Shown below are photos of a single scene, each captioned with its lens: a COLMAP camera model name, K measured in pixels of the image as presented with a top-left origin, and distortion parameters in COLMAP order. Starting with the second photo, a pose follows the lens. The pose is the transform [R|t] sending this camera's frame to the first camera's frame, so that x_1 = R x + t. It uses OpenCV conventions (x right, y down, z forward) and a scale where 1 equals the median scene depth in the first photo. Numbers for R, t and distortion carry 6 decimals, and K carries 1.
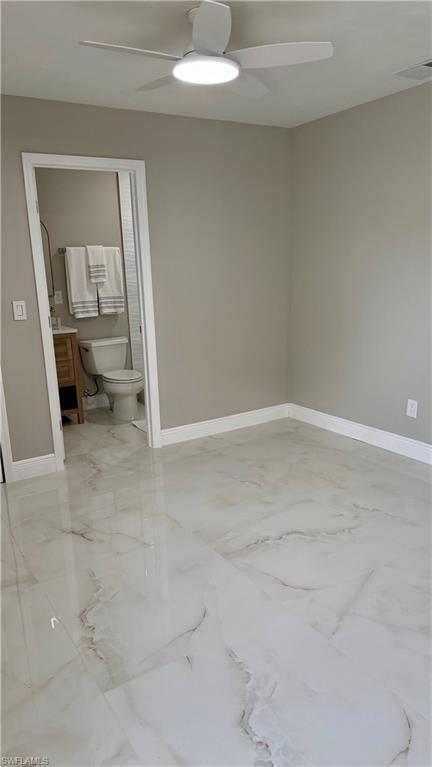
lens RADIAL K [[540.4, 0, 214.5], [0, 540.4, 387.4], [0, 0, 1]] dist [0.119233, -0.146835]
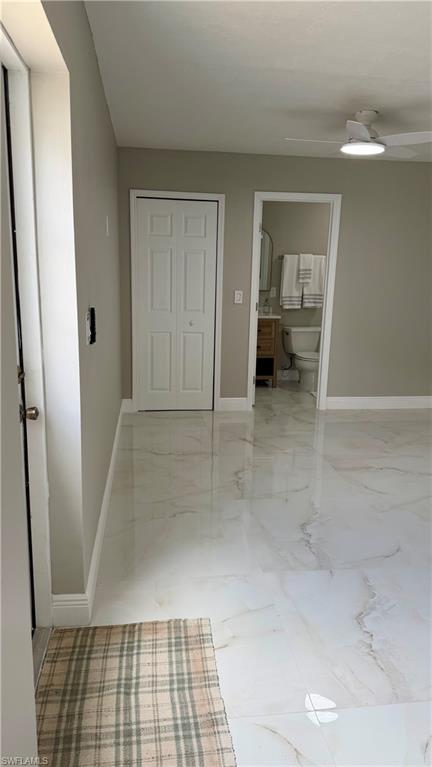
lens RADIAL K [[540.4, 0, 214.5], [0, 540.4, 387.4], [0, 0, 1]] dist [0.119233, -0.146835]
pose [[0.904294, 0.143309, -0.402139, 0.150530], [-0.146293, 0.988963, 0.023462, 0.054662], [0.401063, 0.037613, 0.915278, -0.258786]]
